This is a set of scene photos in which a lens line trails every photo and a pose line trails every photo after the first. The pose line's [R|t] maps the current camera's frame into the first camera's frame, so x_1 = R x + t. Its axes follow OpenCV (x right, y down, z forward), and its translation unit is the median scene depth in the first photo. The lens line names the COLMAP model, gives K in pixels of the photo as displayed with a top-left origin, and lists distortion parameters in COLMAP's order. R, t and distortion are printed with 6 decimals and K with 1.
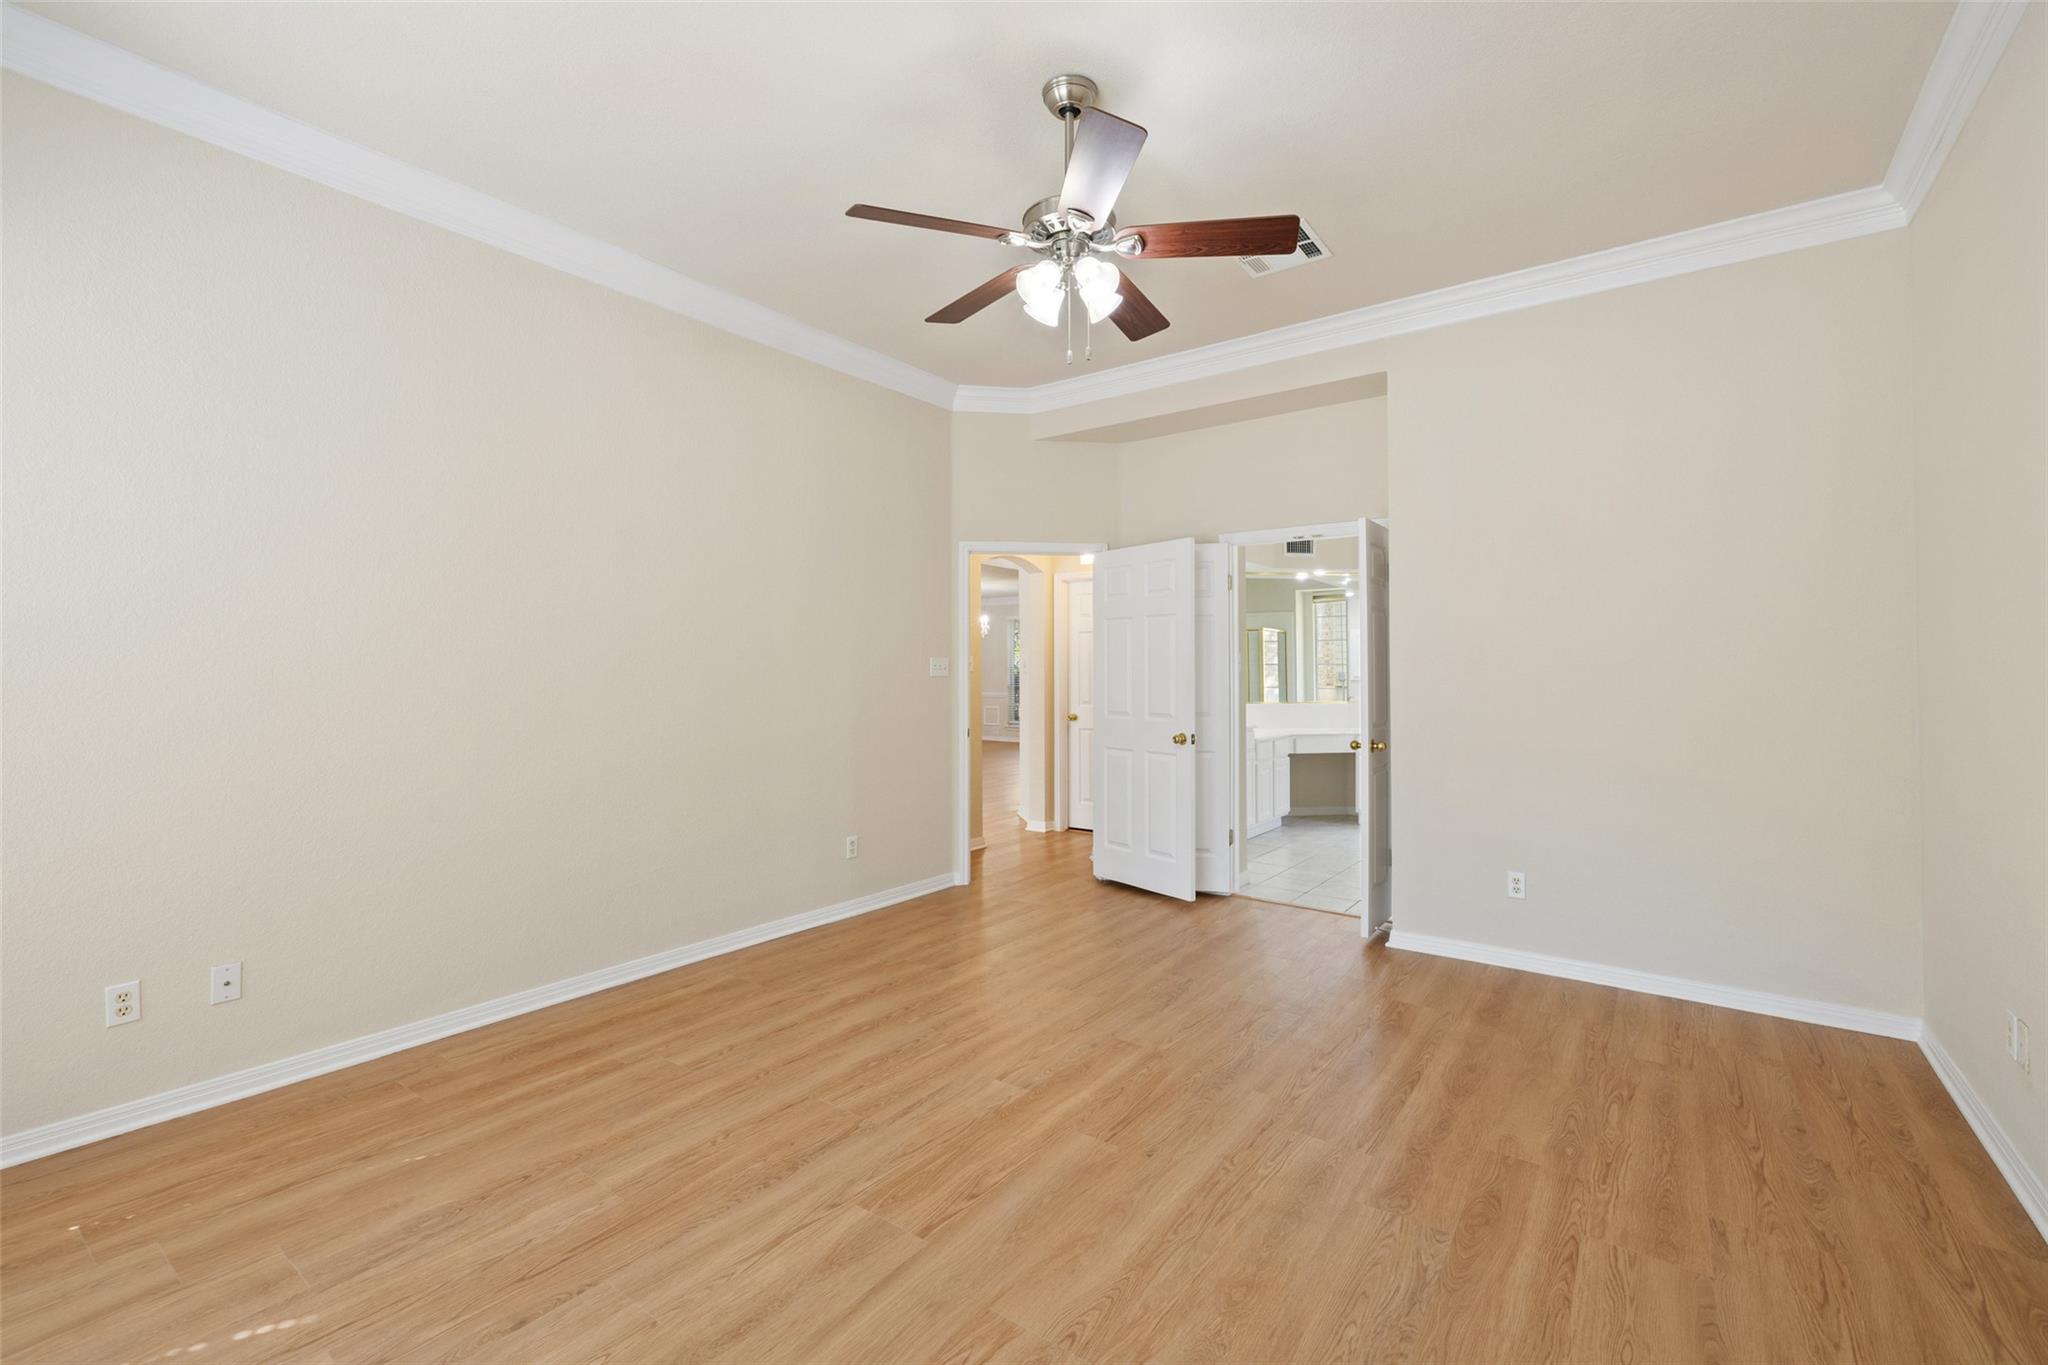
lens RADIAL K [[868.8, 0, 1027.4], [0, 868.8, 664.6], [0, 0, 1]] dist [-0.000315, -0.000098]
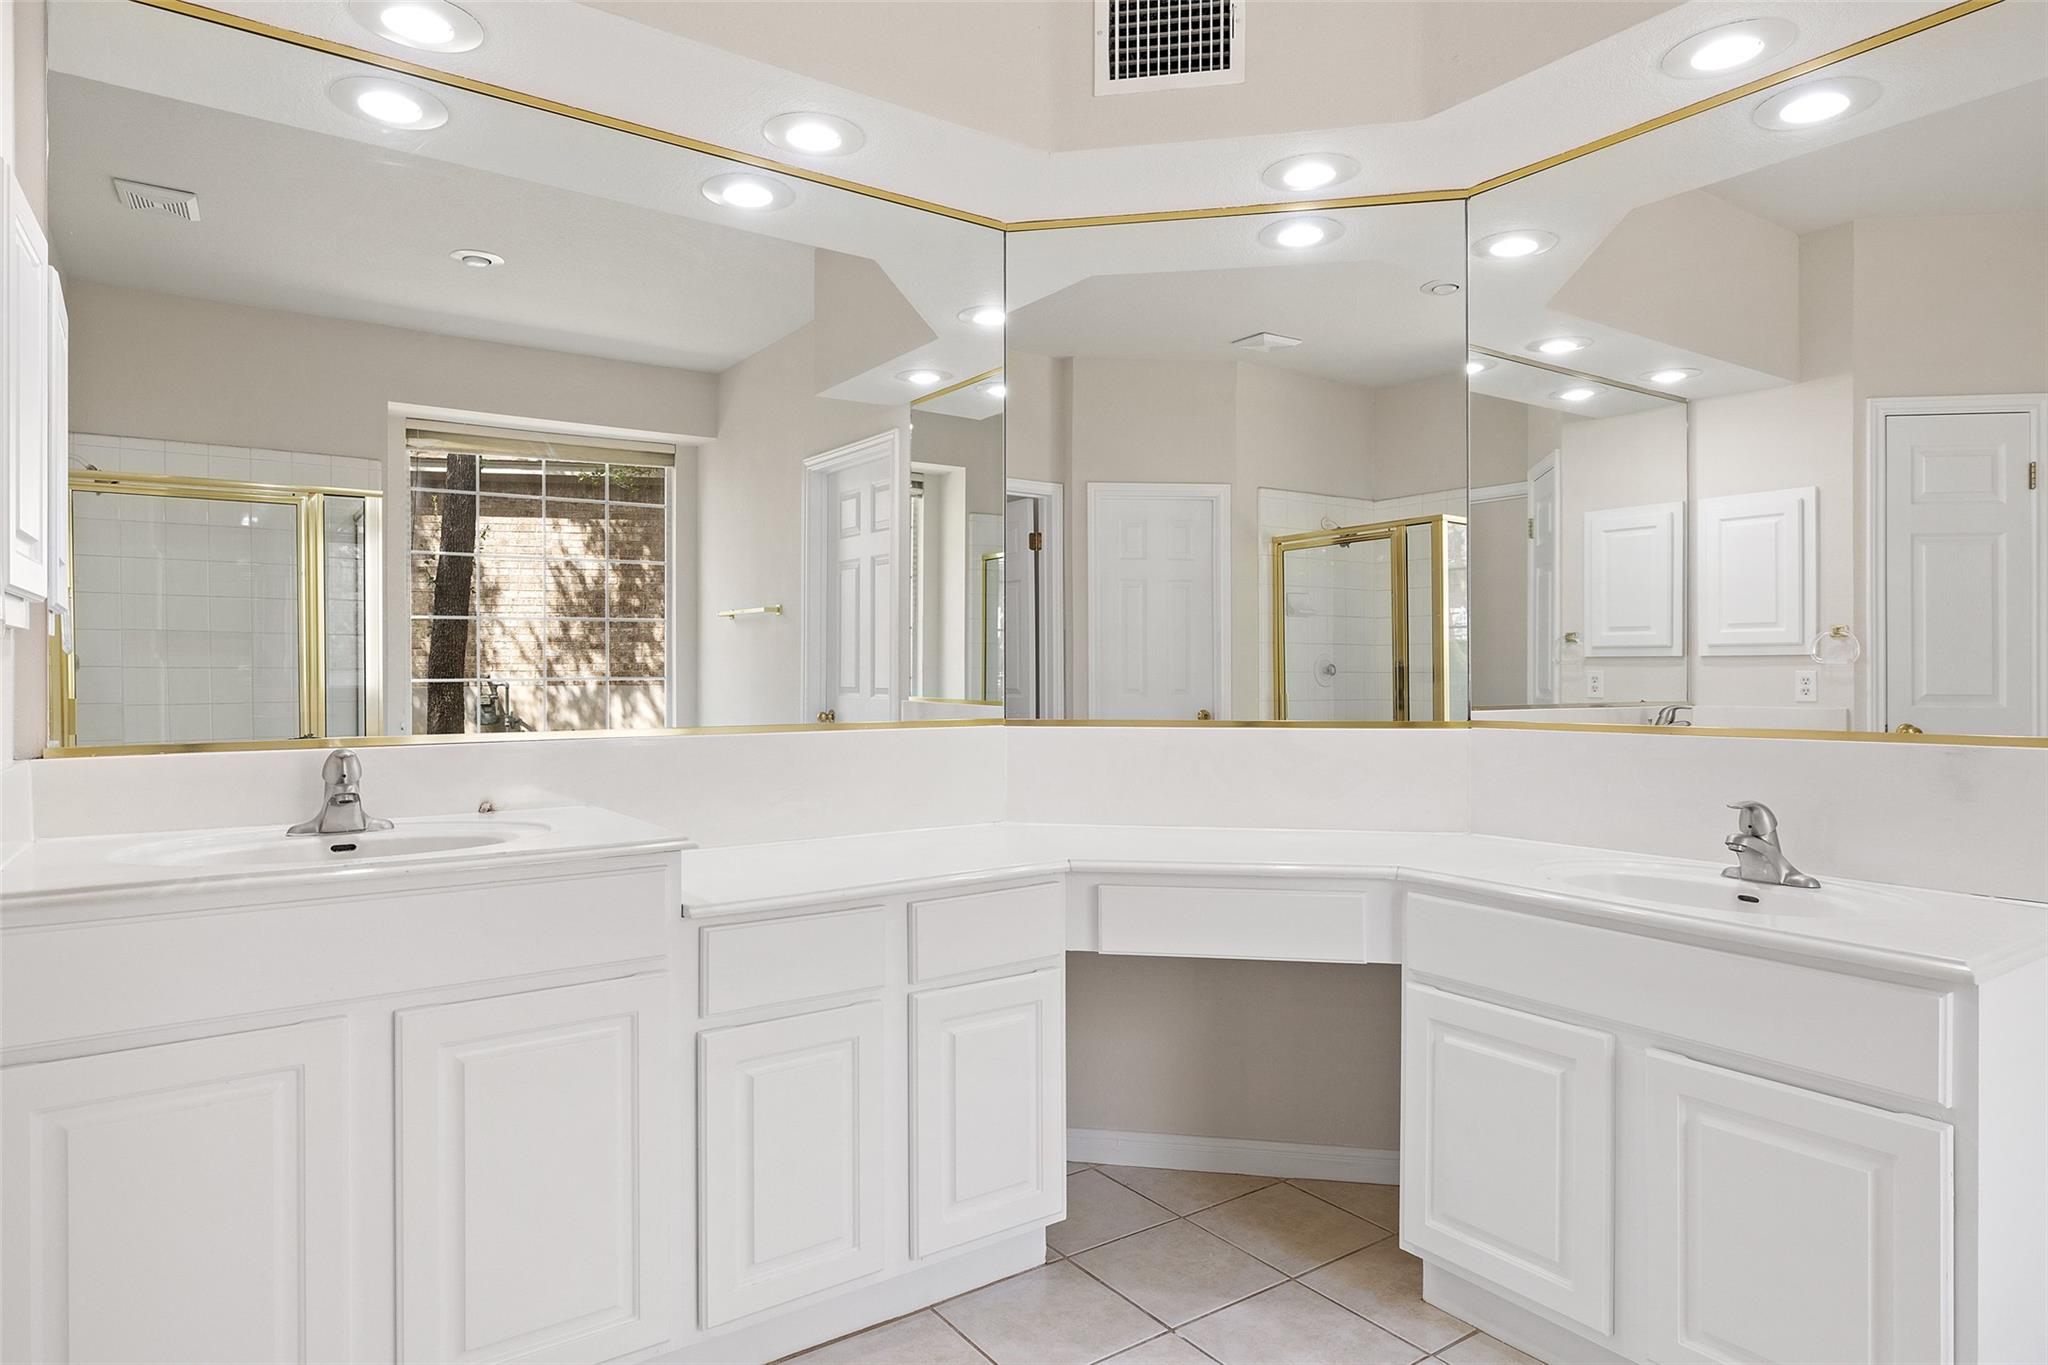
lens RADIAL K [[1177.5, 0, 1028.8], [0, 1177.5, 668.0], [0, 0, 1]] dist [0.002595, 0.001321]
pose [[0.948442, 0.001989, -0.316945, 0.385265], [0.000164, 0.999977, 0.006767, 0.027458], [0.316951, -0.006470, 0.948420, 0.708414]]
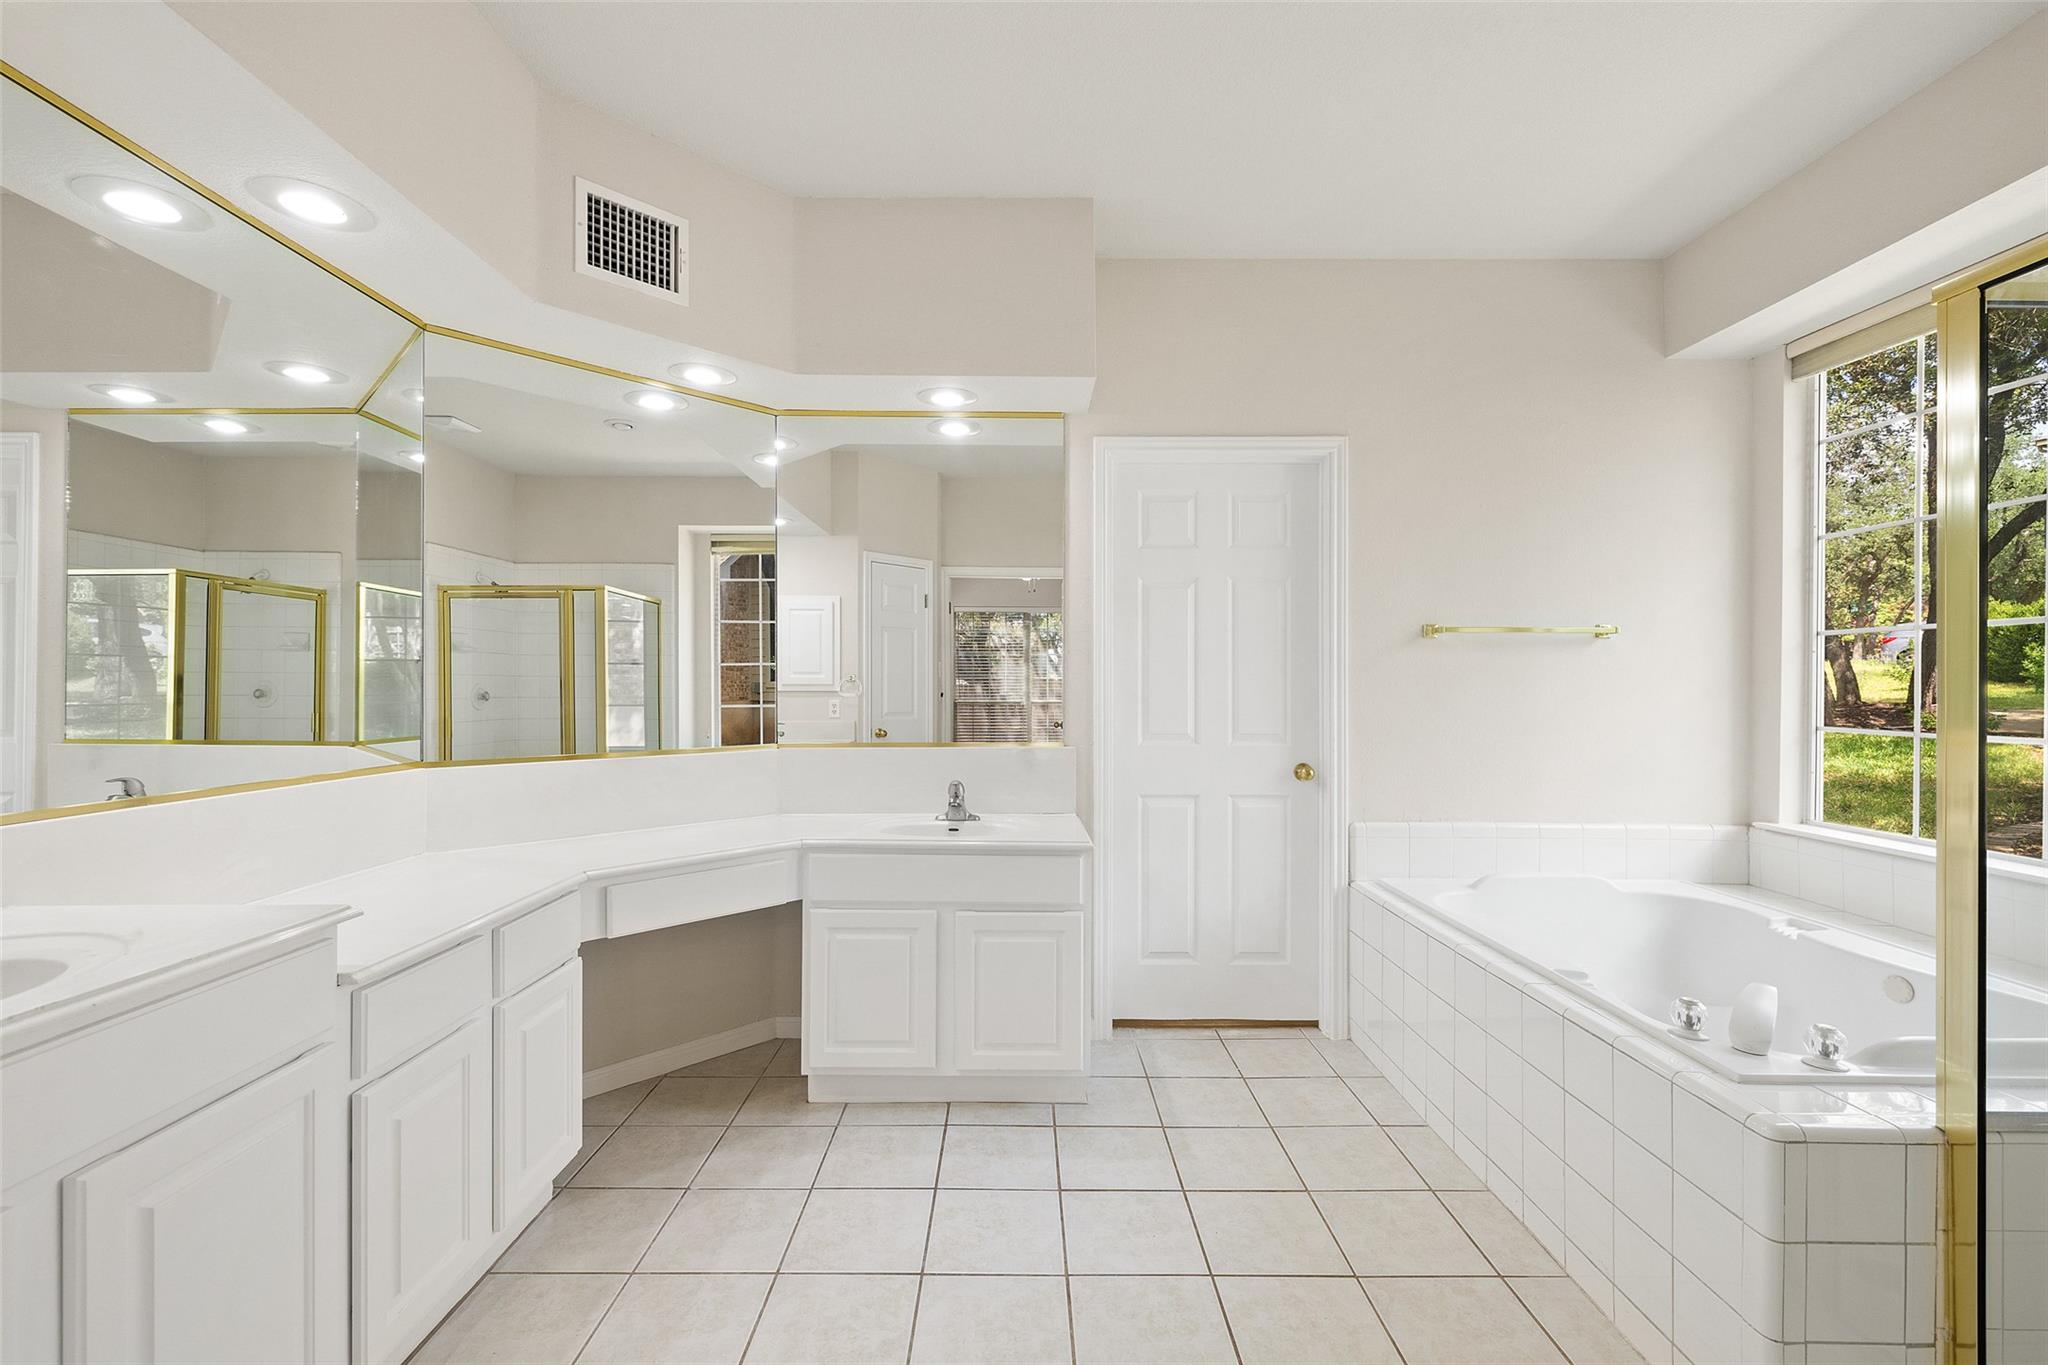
lens RADIAL K [[866.7, 0, 1012.9], [0, 866.7, 678.8], [0, 0, 1]] dist [-0.001539, -0.000509]
pose [[0.803869, 0.011858, 0.594689, 0.243551], [-0.013020, 0.999912, -0.002339, 0.014318], [-0.594665, -0.005863, 0.803953, 0.685204]]
